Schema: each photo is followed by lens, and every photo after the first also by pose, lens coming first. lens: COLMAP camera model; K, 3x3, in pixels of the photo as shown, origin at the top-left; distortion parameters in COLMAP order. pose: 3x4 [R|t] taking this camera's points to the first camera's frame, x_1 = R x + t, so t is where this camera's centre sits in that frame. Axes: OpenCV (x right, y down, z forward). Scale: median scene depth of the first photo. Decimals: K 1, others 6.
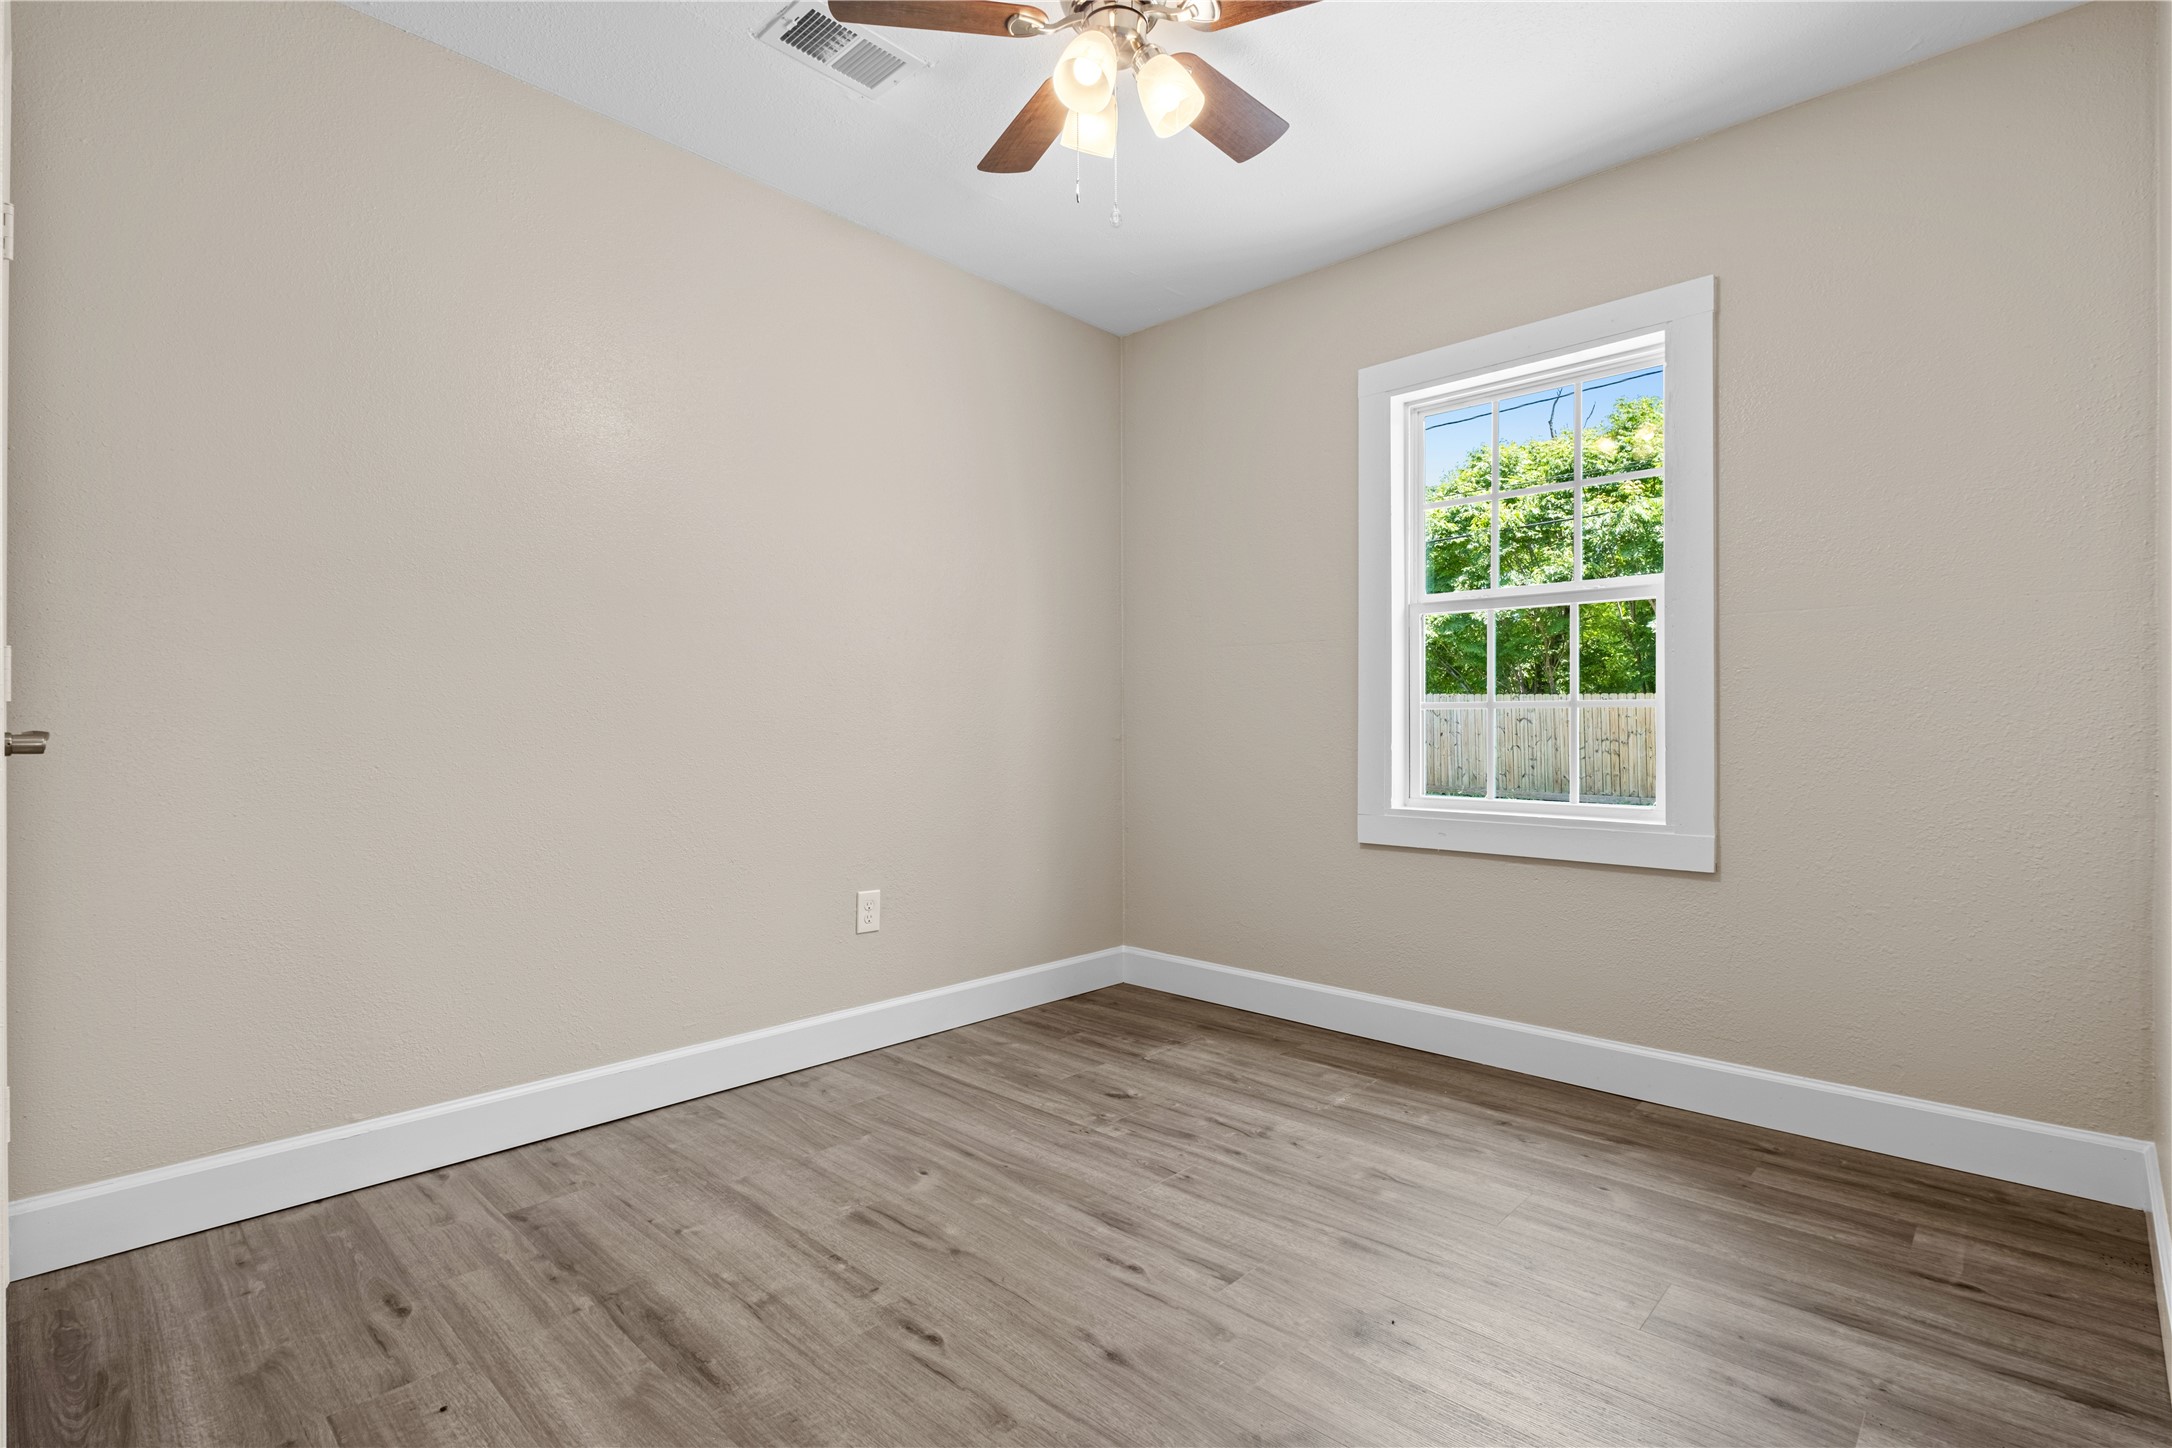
lens RADIAL K [[1071.5, 0, 1086.9], [0, 1071.5, 719.2], [0, 0, 1]] dist [-0.000416, -0.000065]
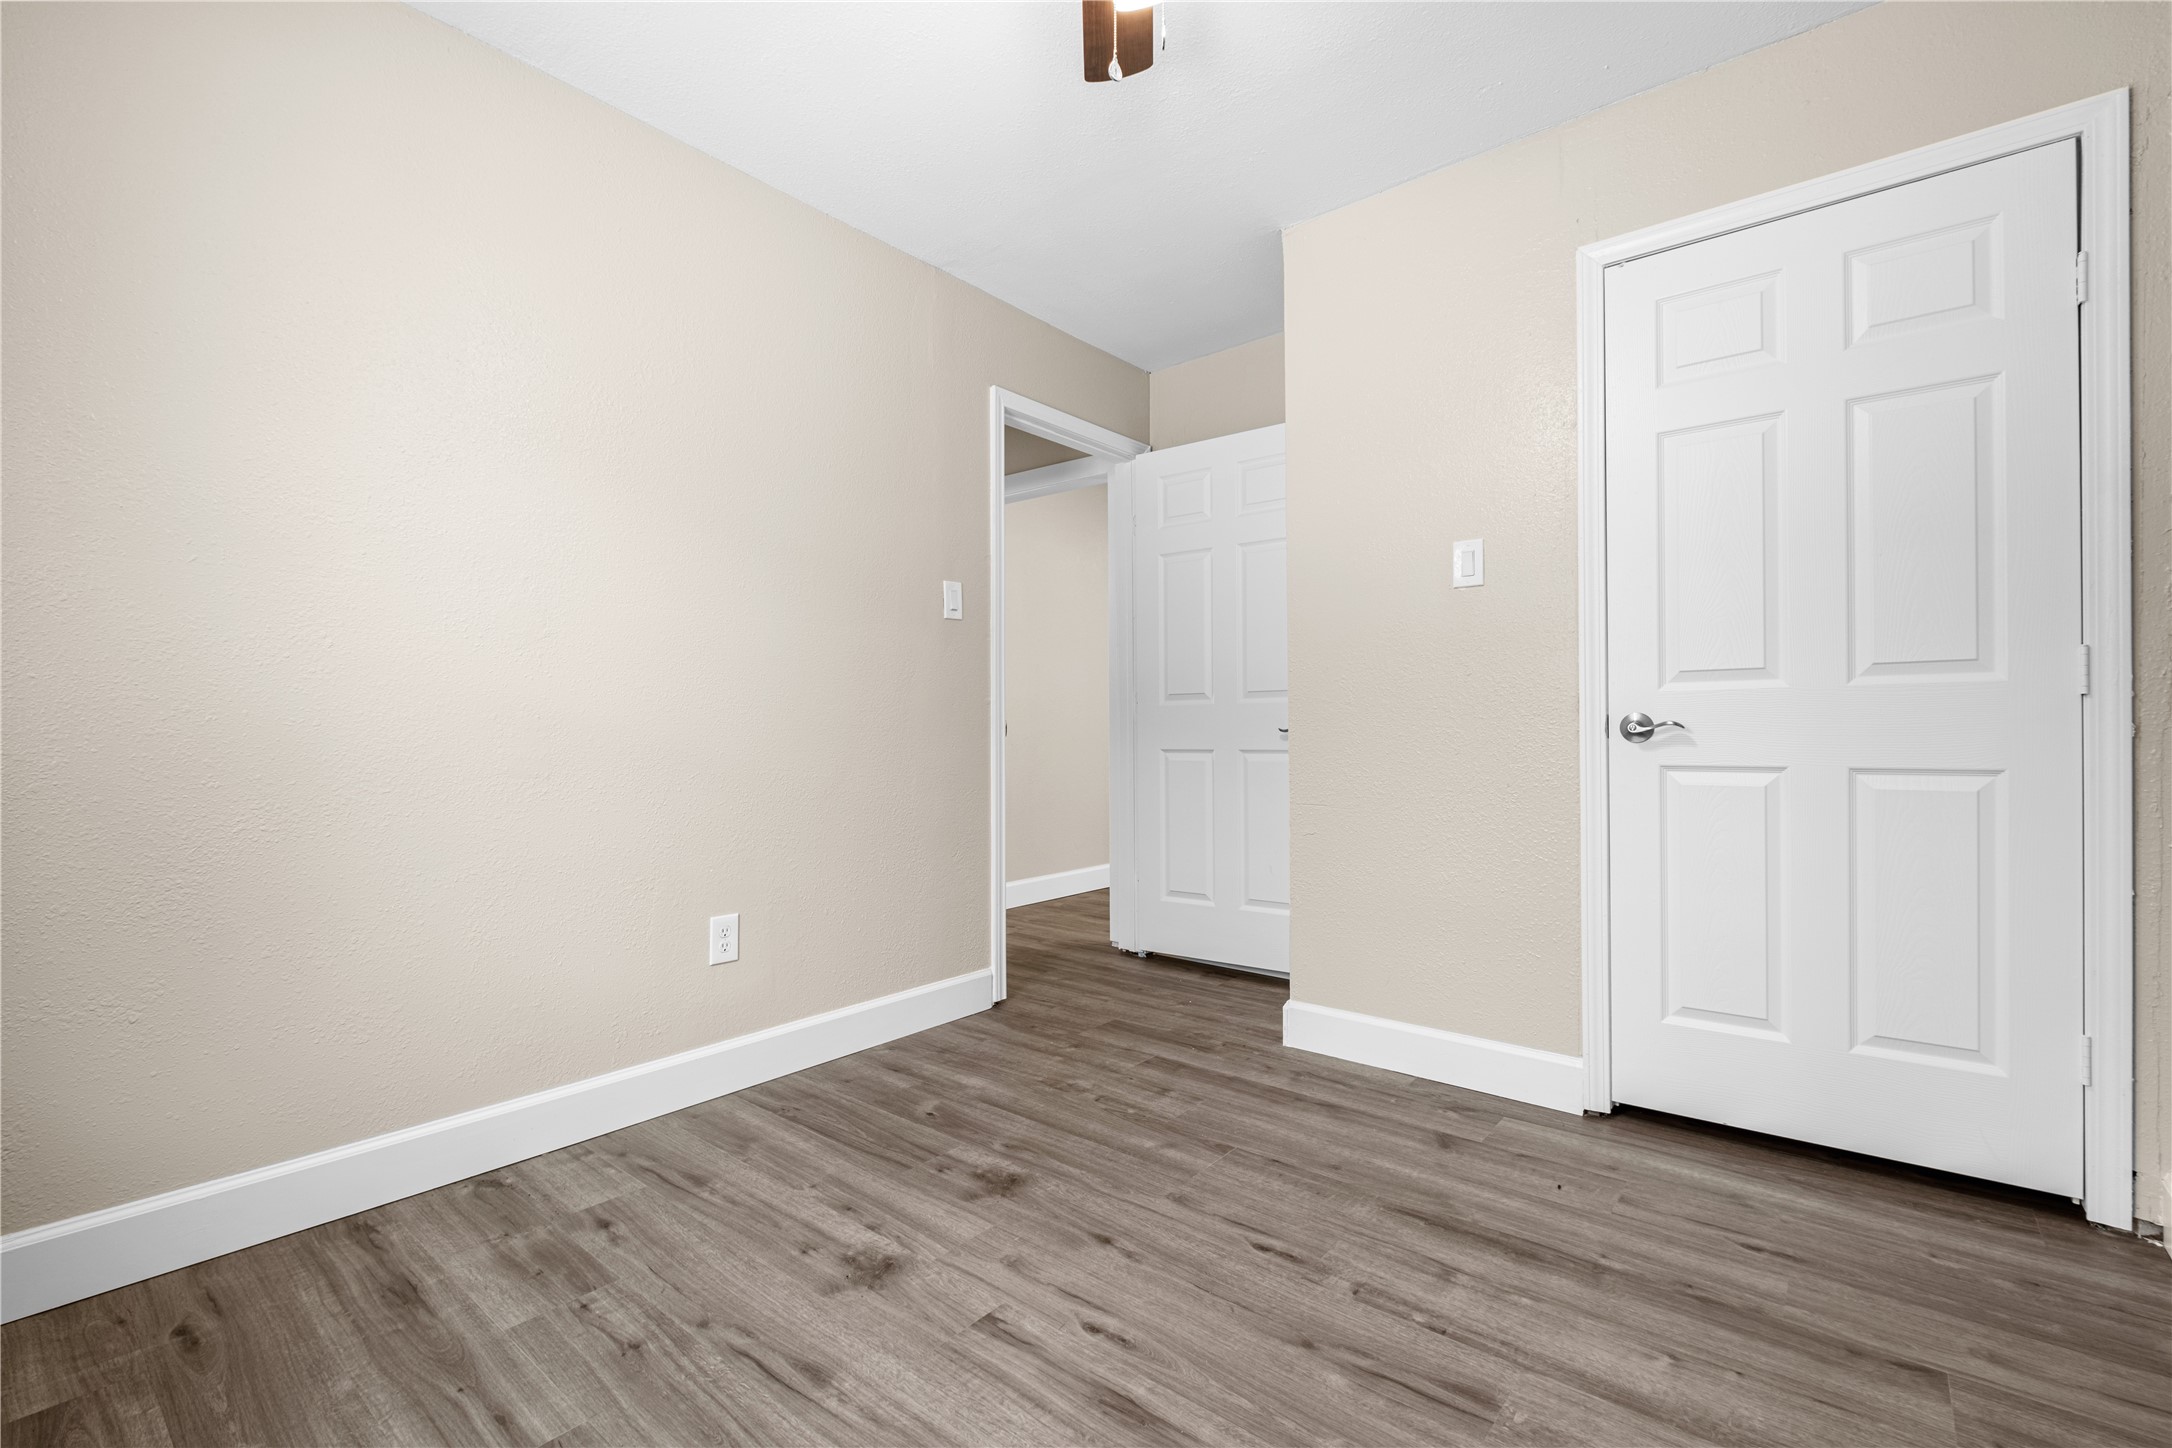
lens RADIAL K [[985.9, 0, 1090.2], [0, 985.9, 728.5], [0, 0, 1]] dist [0.001771, -0.003001]
pose [[-0.997219, 0.002375, -0.074484, 0.111254], [0.002529, 0.999995, -0.001970, 0.018509], [0.074479, -0.002153, -0.997220, 1.905959]]
